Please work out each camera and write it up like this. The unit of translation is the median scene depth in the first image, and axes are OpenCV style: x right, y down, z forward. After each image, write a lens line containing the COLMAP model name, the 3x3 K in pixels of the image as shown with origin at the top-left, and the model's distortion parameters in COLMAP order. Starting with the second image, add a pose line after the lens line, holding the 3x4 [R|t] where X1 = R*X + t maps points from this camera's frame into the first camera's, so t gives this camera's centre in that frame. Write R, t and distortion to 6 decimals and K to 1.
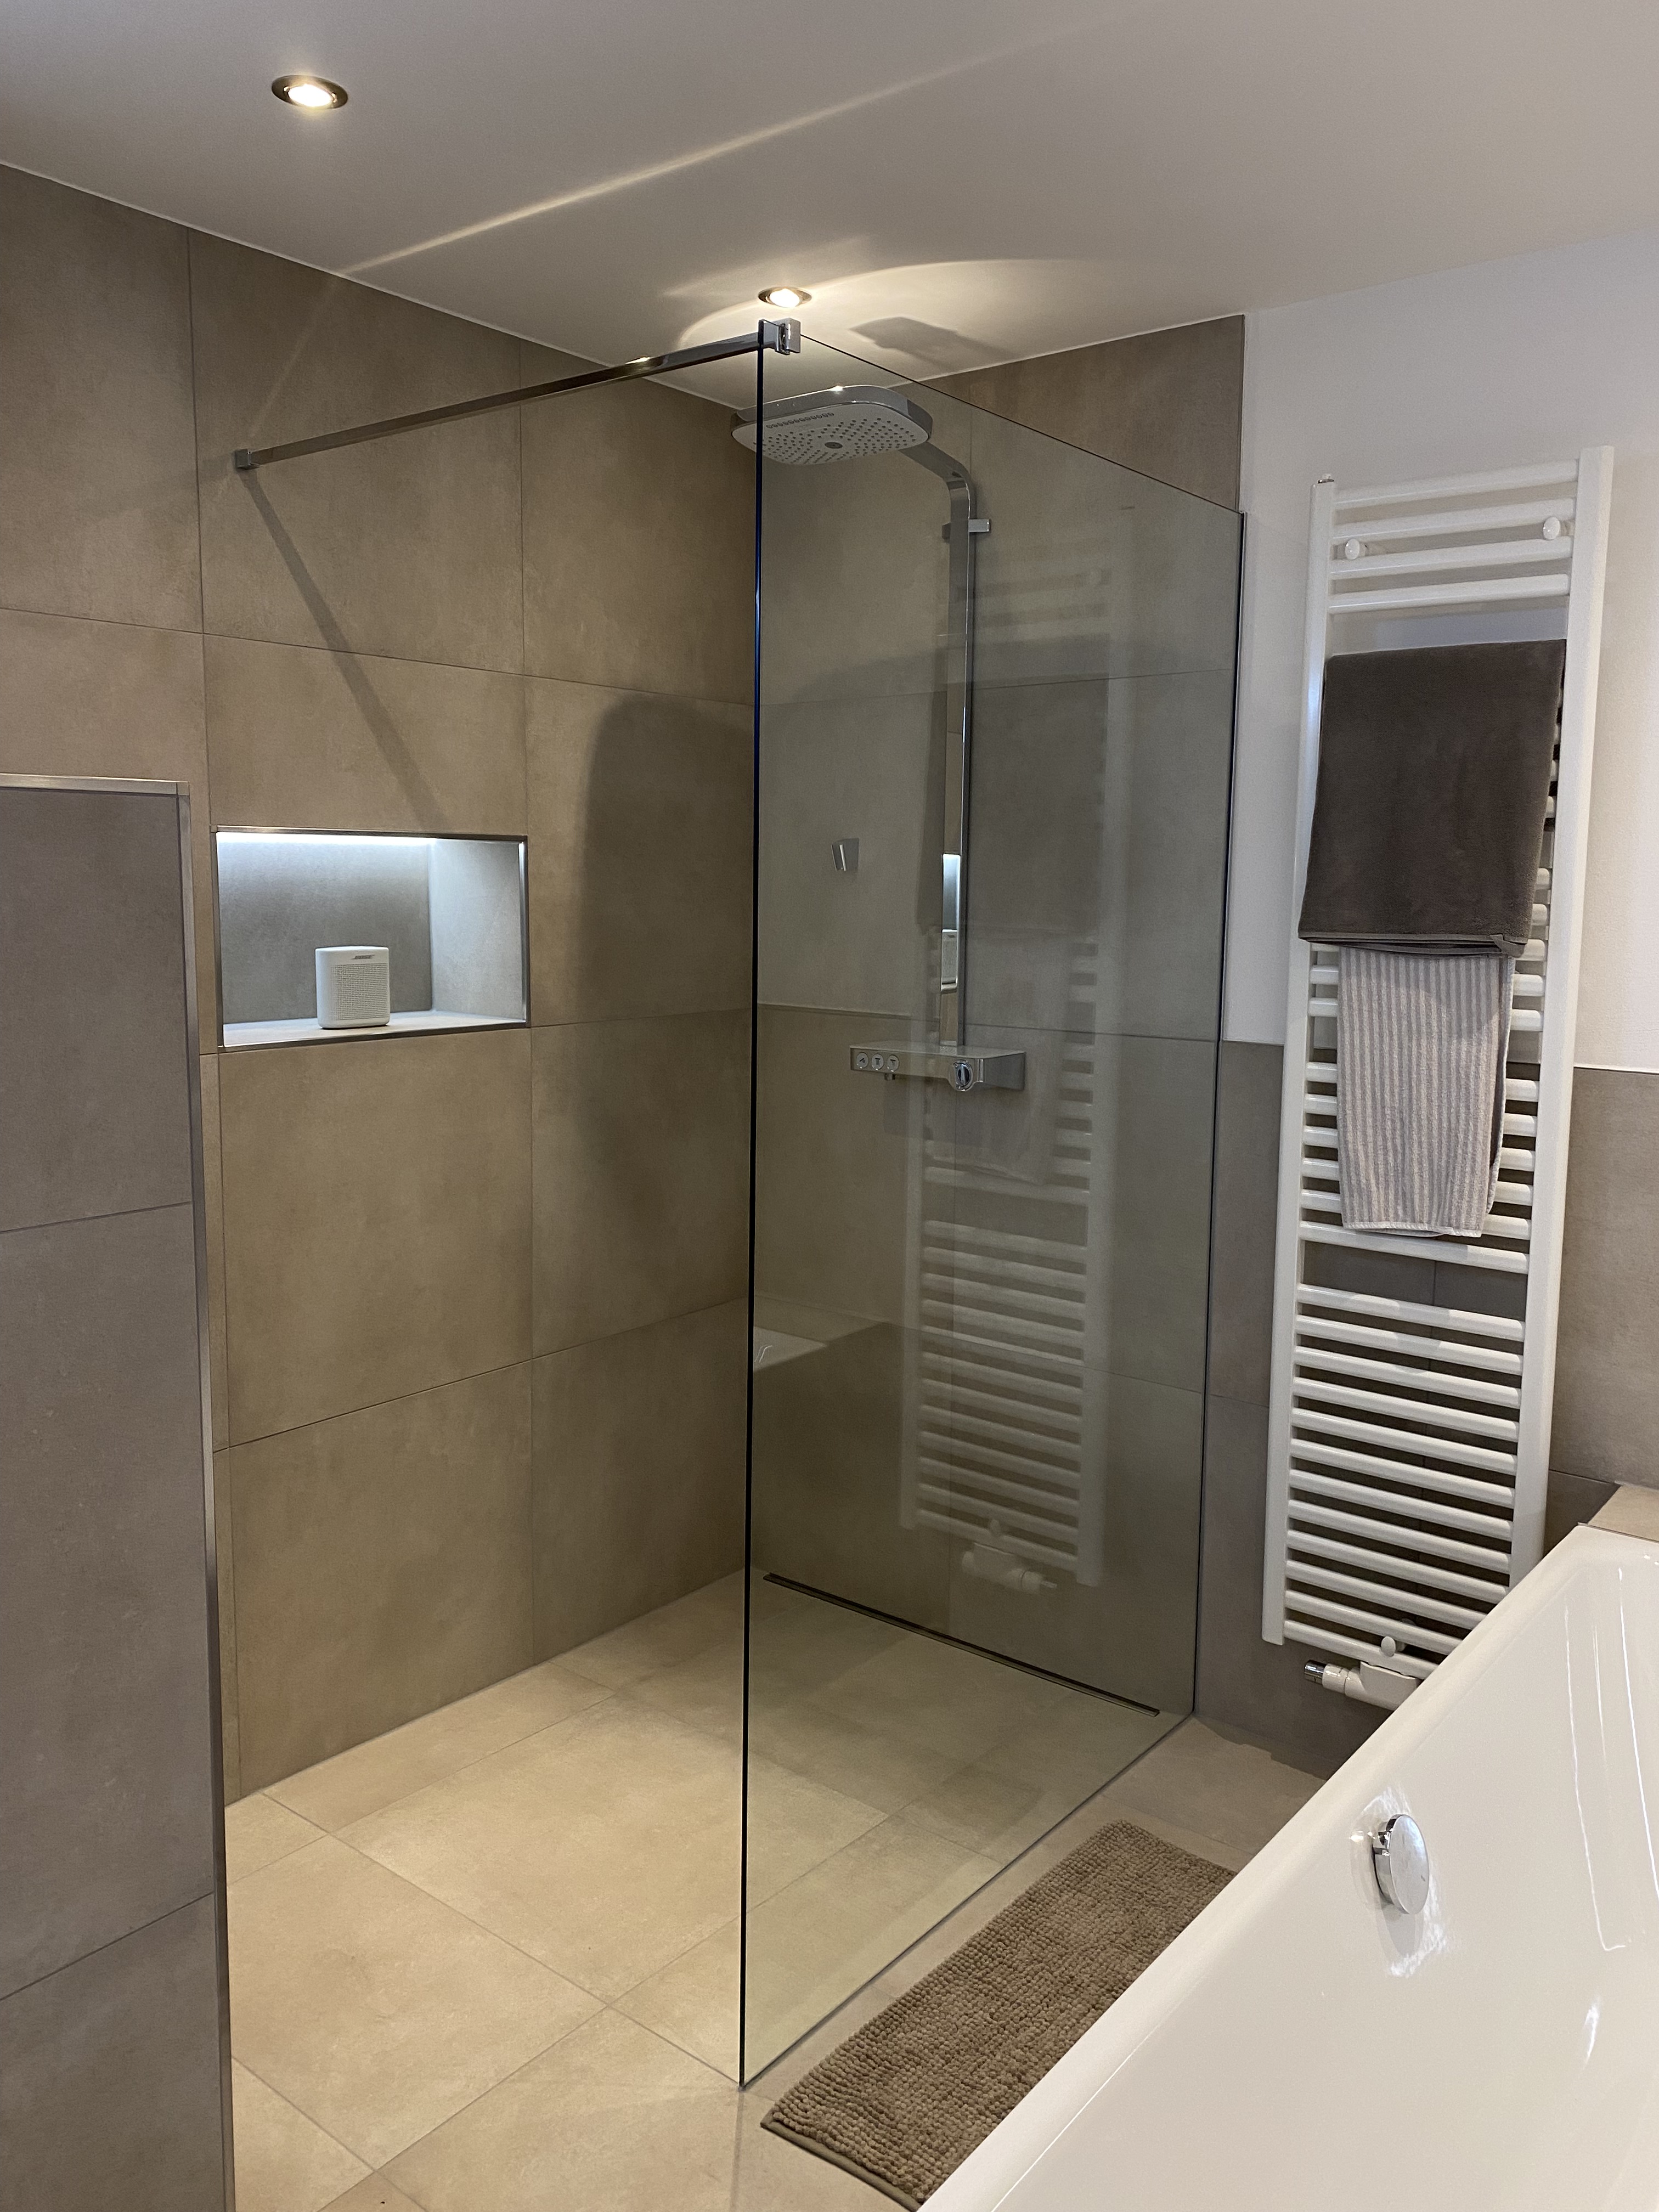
lens RADIAL K [[1674.6, 0, 847.6], [0, 1674.6, 1117.7], [0, 0, 1]] dist [0.019540, -0.020303]
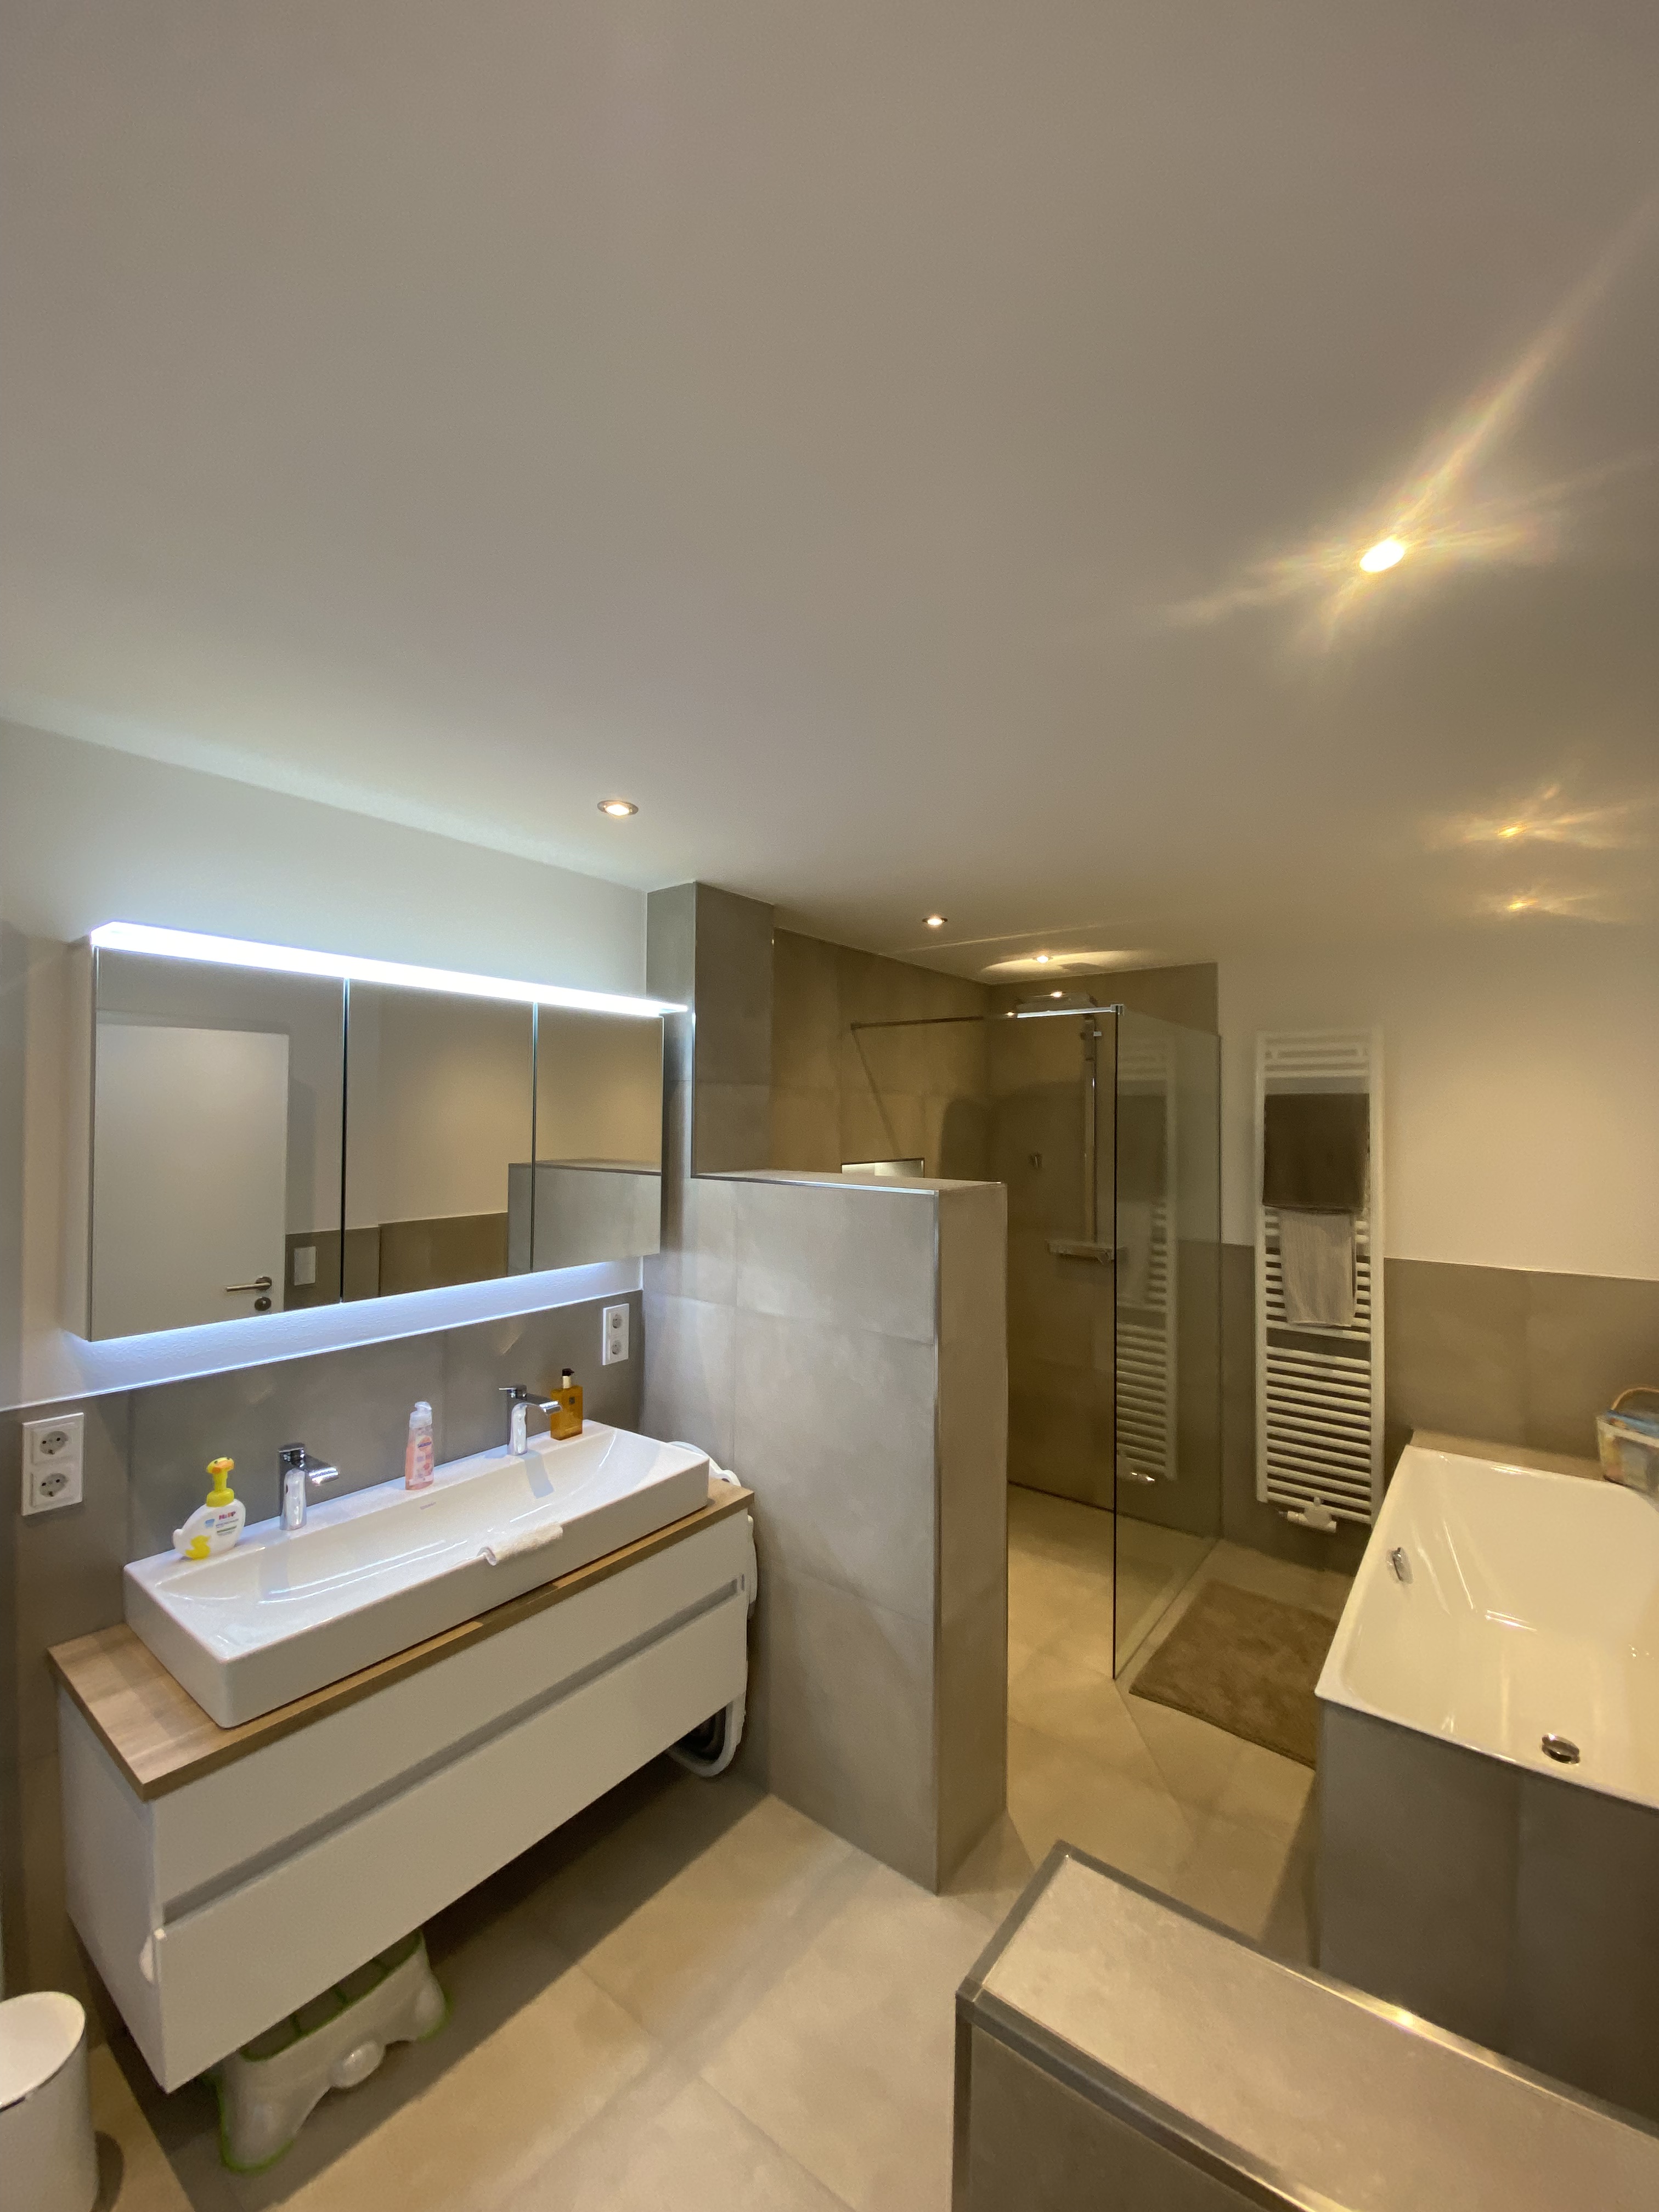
lens RADIAL K [[900.0, 0, 817.9], [0, 900.0, 1111.3], [0, 0, 1]] dist [-0.016066, -0.000490]
pose [[0.999980, -0.005466, -0.003027, -0.378552], [0.004961, 0.989093, -0.147208, -0.049771], [0.003799, 0.147190, 0.989101, -0.335942]]
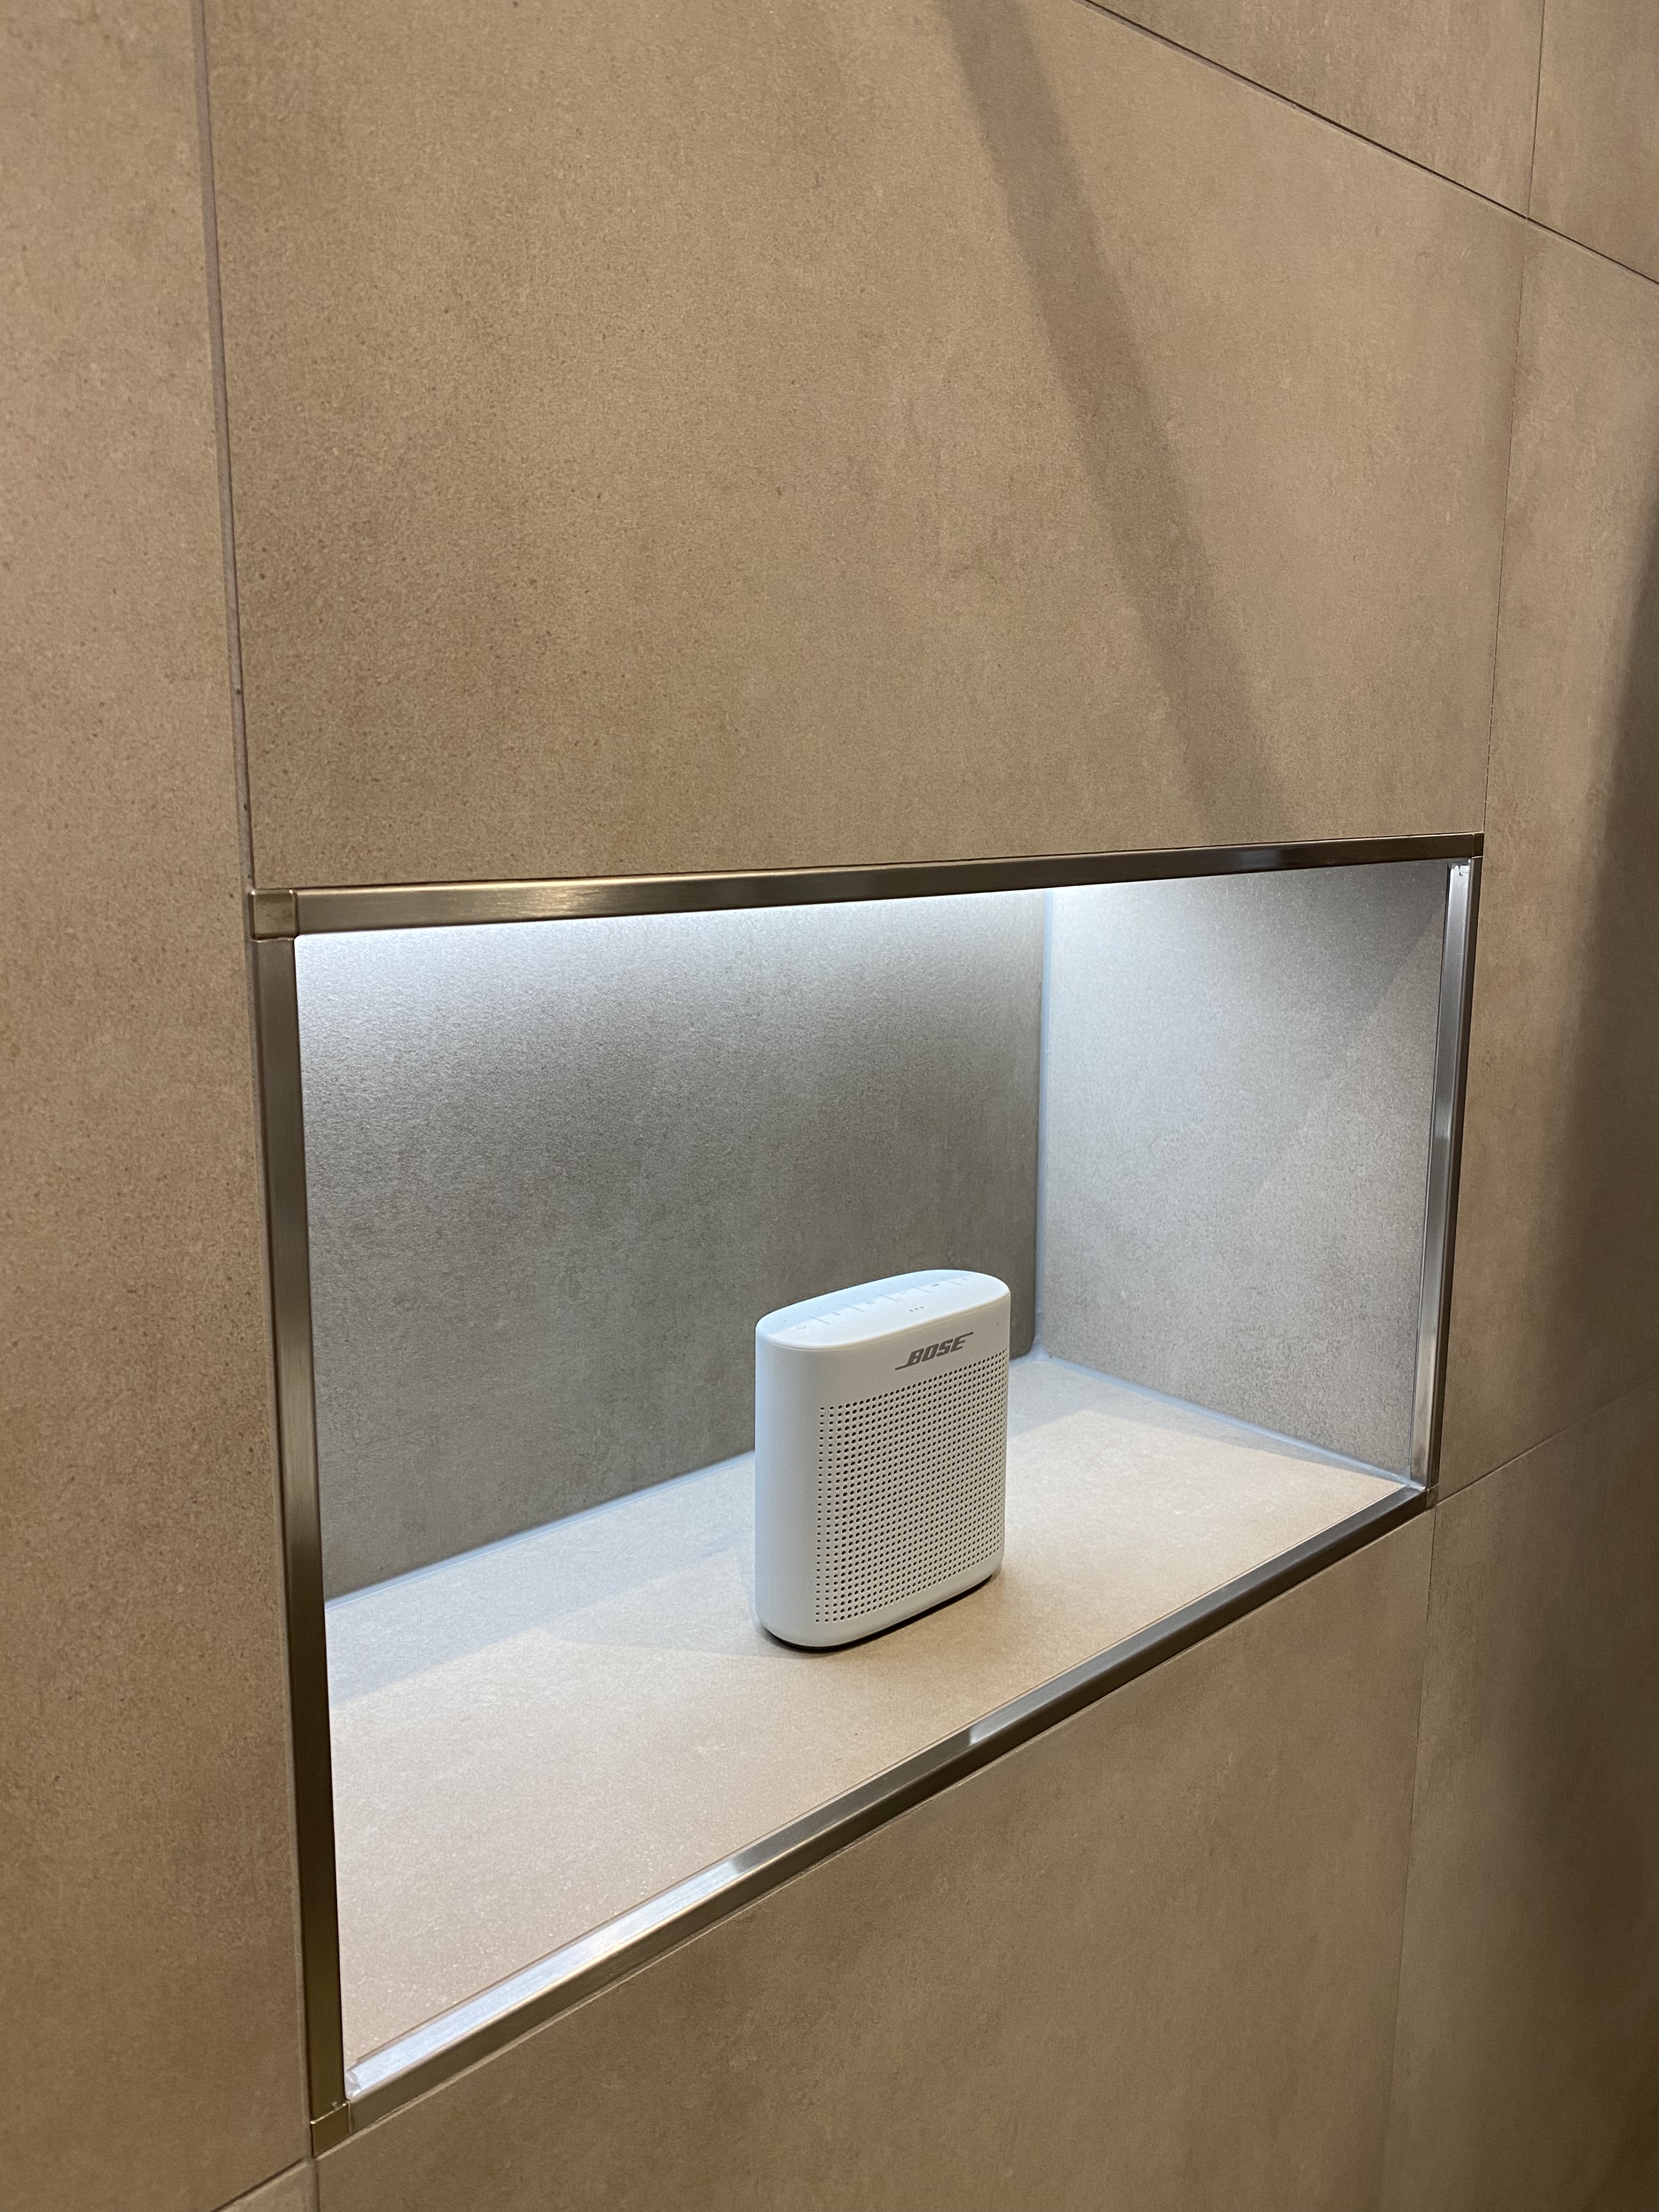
lens RADIAL K [[1674.6, 0, 812.2], [0, 1674.6, 1101.0], [0, 0, 1]] dist [0.019540, -0.020303]
pose [[0.984632, 0.029819, -0.172076, -0.276912], [-0.021096, 0.998409, 0.052301, -0.151987], [0.173362, -0.047867, 0.983694, 0.787806]]
